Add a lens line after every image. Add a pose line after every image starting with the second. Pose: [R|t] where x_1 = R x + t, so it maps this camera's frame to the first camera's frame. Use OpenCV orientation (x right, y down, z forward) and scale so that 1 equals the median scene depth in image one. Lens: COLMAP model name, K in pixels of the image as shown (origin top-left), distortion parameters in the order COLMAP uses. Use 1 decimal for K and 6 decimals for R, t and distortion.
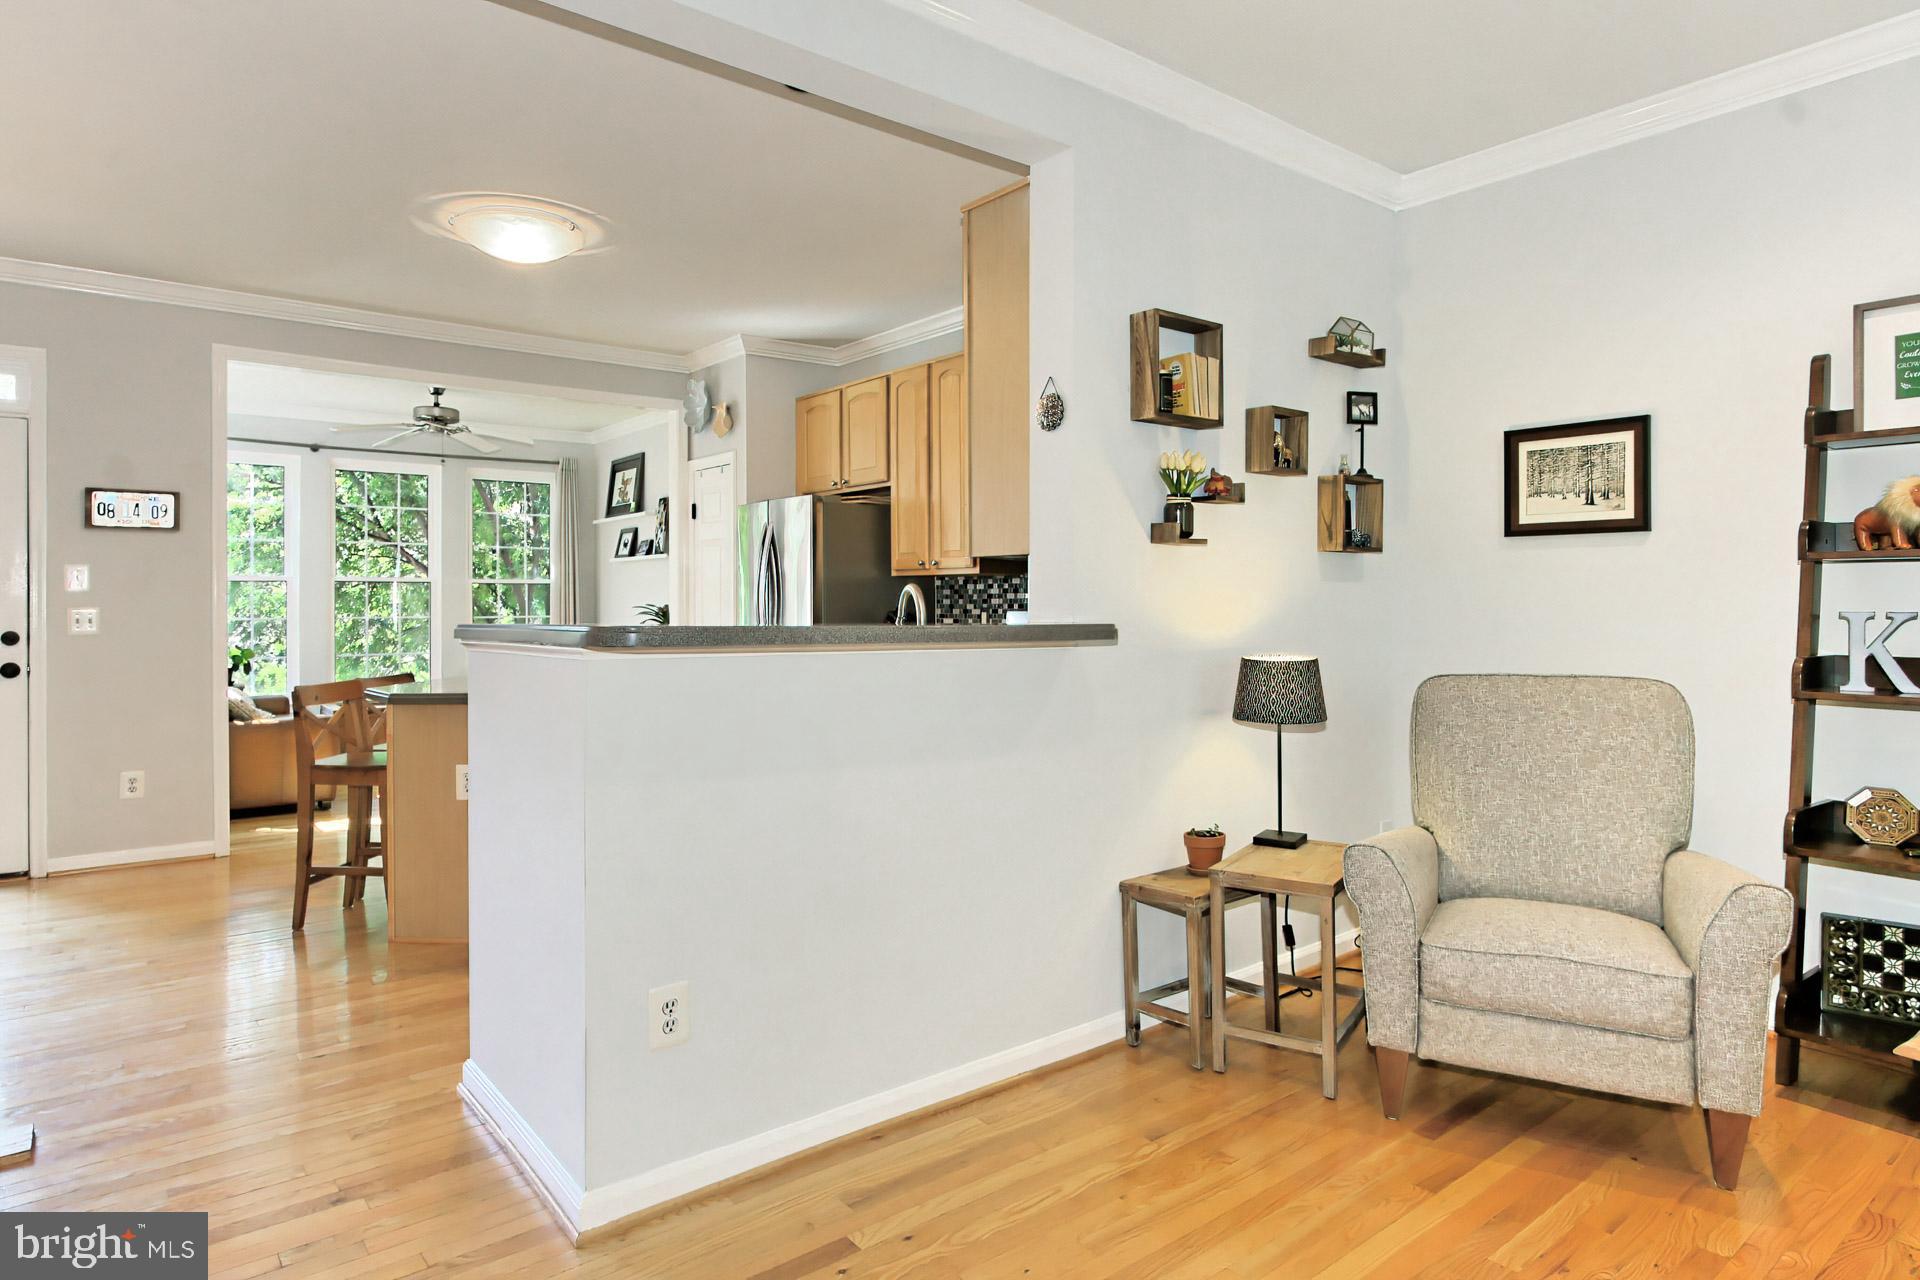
lens RADIAL K [[1055.9, 0, 940.8], [0, 1055.9, 596.4], [0, 0, 1]] dist [-0.024577, 0.014404]
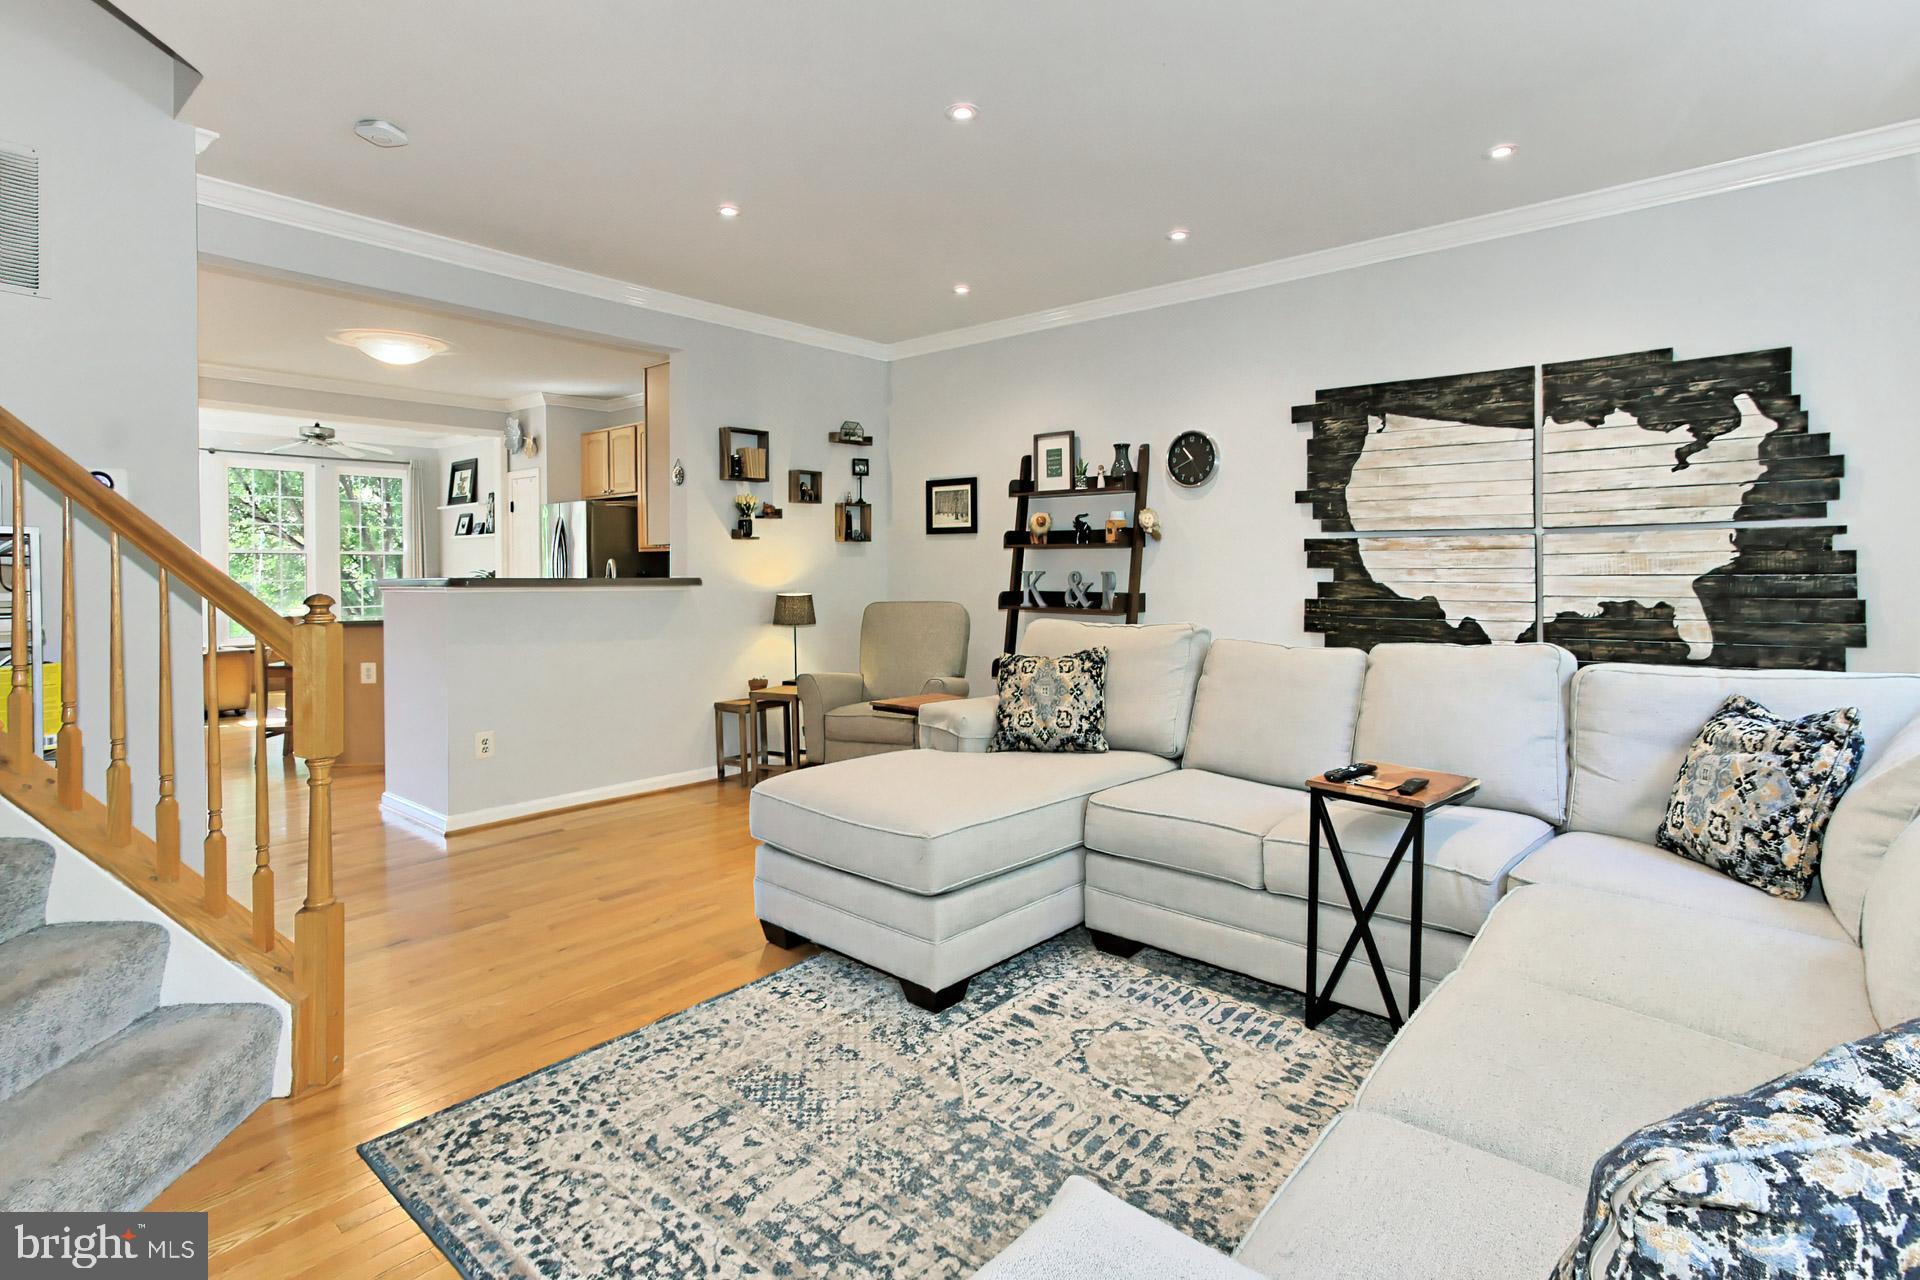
lens RADIAL K [[943.2, 0, 937.5], [0, 943.2, 578.6], [0, 0, 1]] dist [-0.005937, 0.003549]
pose [[0.985625, -0.006308, 0.168829, 0.162570], [0.003216, 0.999822, 0.018584, -0.003328], [-0.168917, -0.017774, 0.985470, -0.501614]]
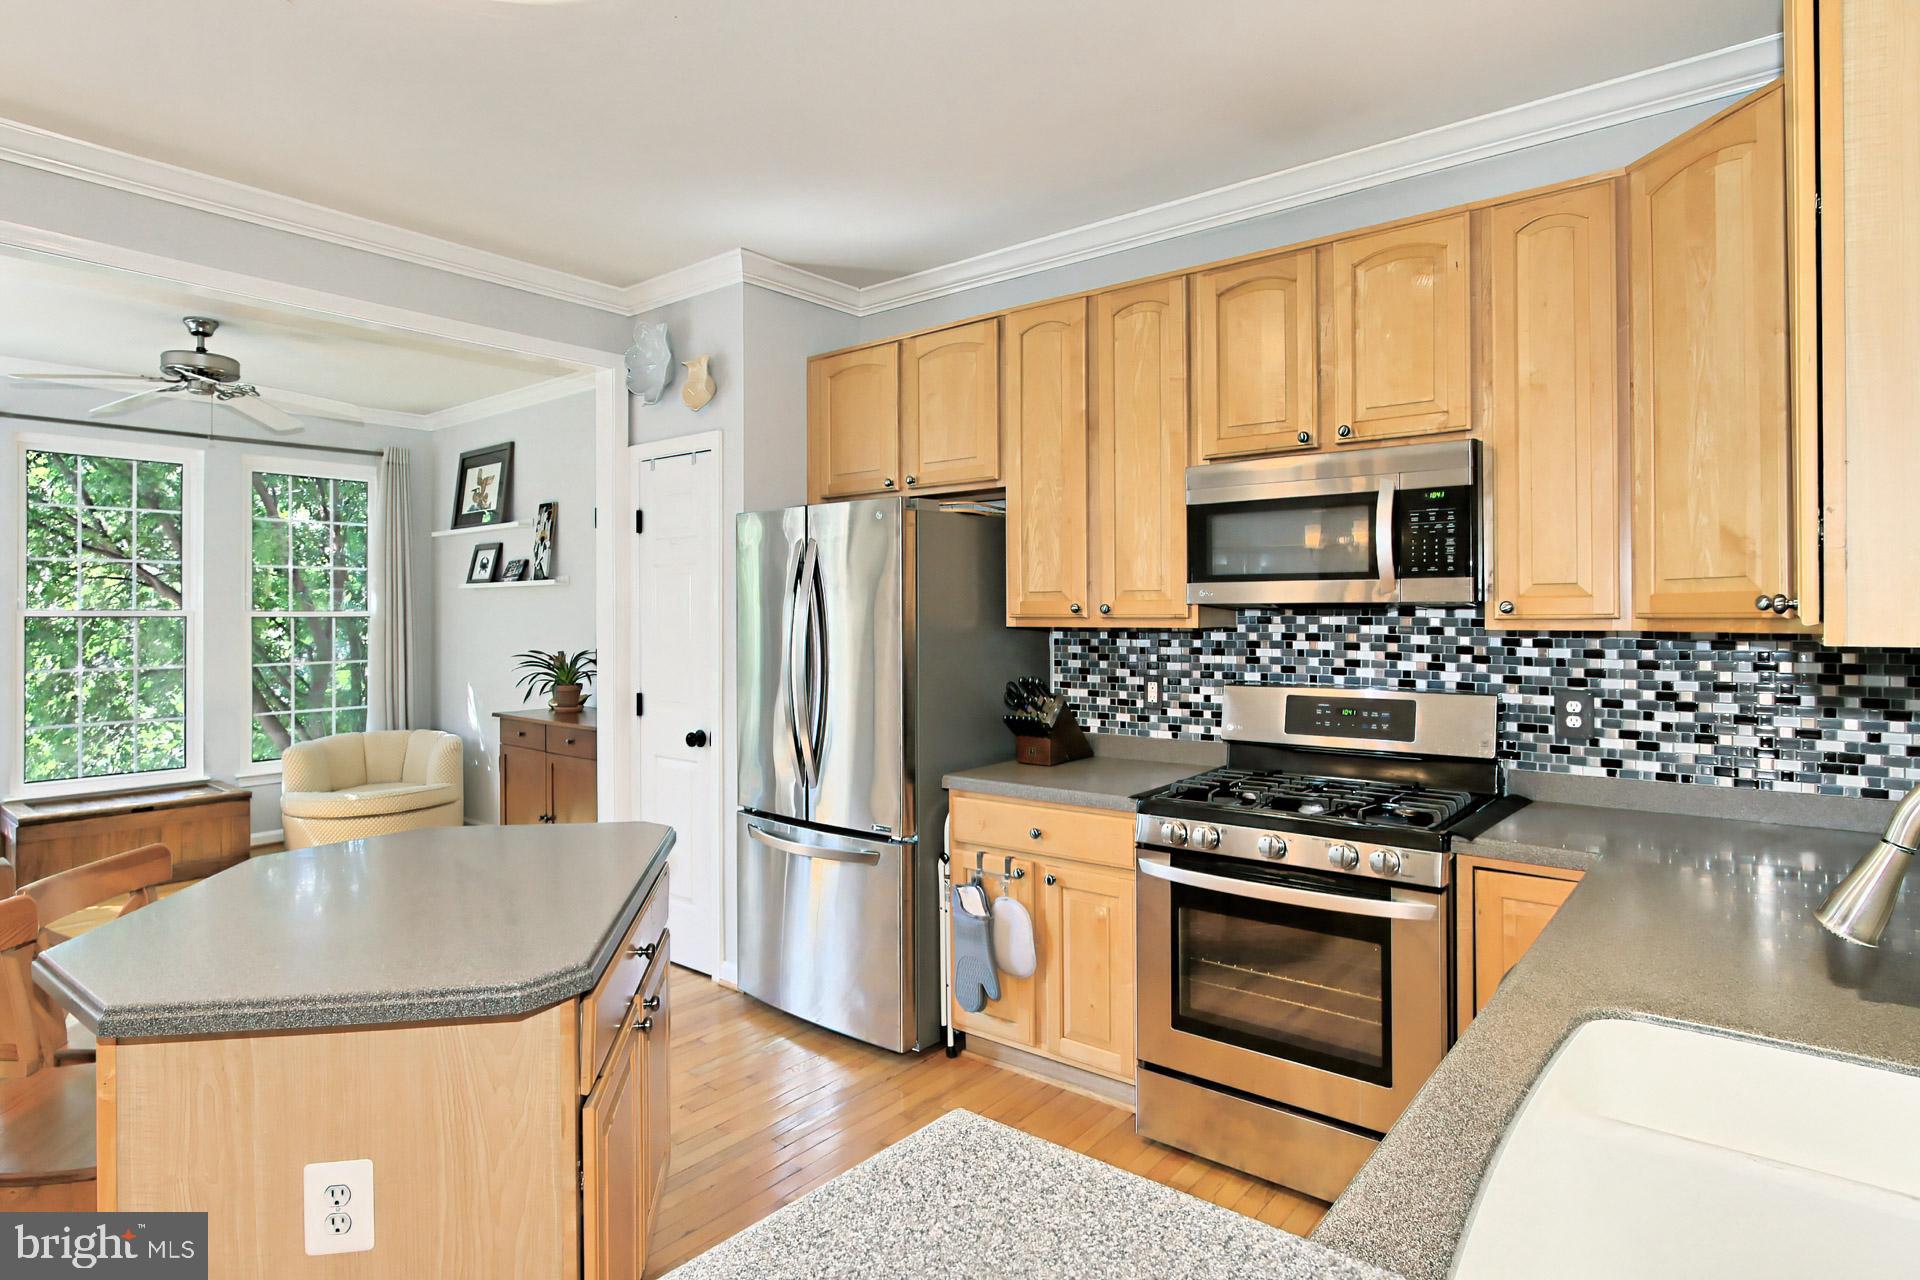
lens RADIAL K [[982.3, 0, 941.7], [0, 982.3, 587.9], [0, 0, 1]] dist [-0.016402, -0.001148]
pose [[0.977078, 0.004203, 0.212839, -0.221346], [0.000443, 0.999763, -0.021777, -0.031165], [-0.212880, 0.021372, 0.976845, 0.440588]]
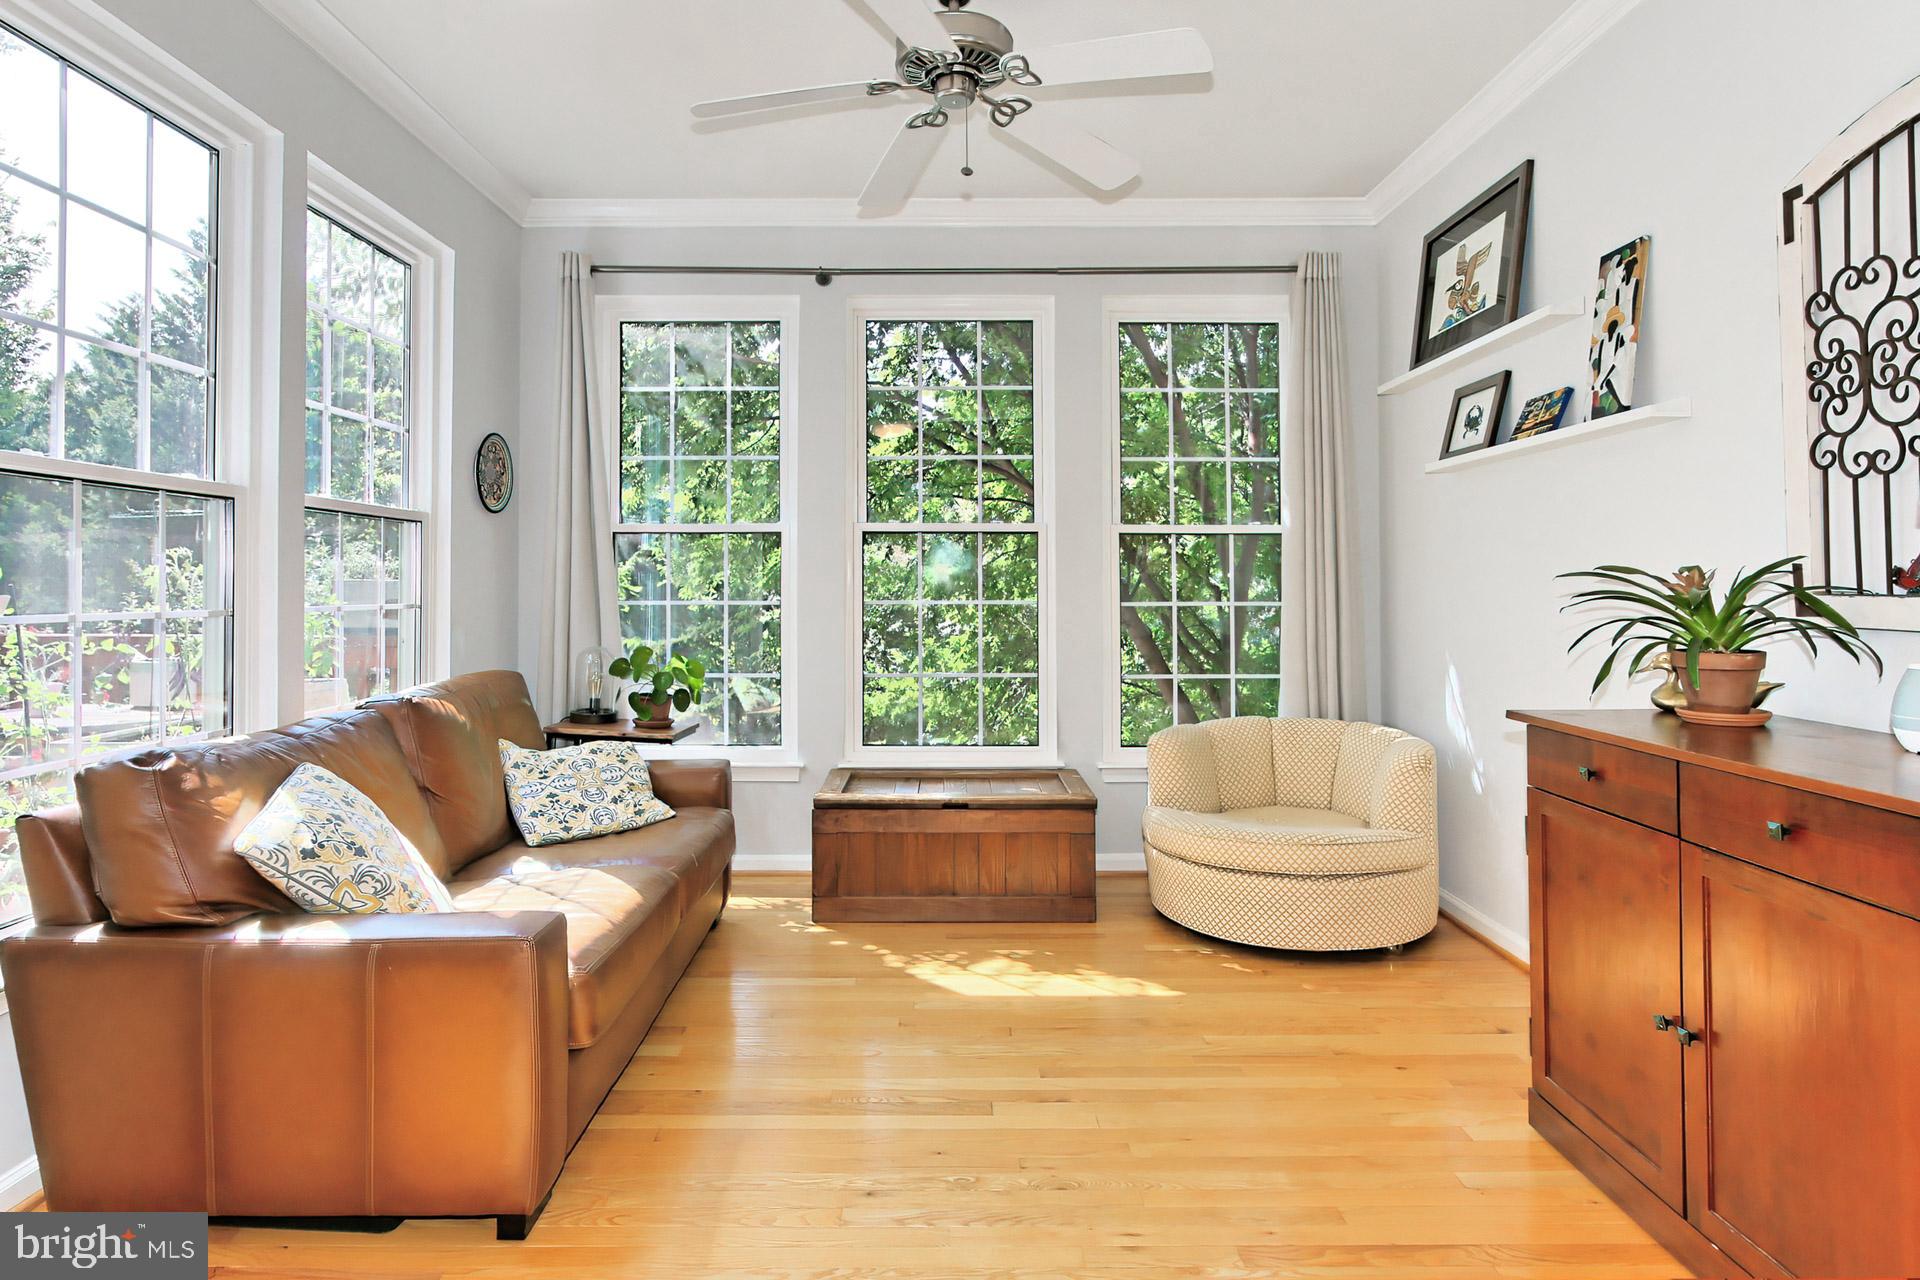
lens RADIAL K [[1055.9, 0, 928.4], [0, 1055.9, 592.7], [0, 0, 1]] dist [-0.024577, 0.014404]
pose [[0.775760, 0.003314, -0.631019, -0.355480], [0.004172, 0.999937, 0.010380, 0.014797], [0.631014, -0.010685, 0.775698, 0.969311]]
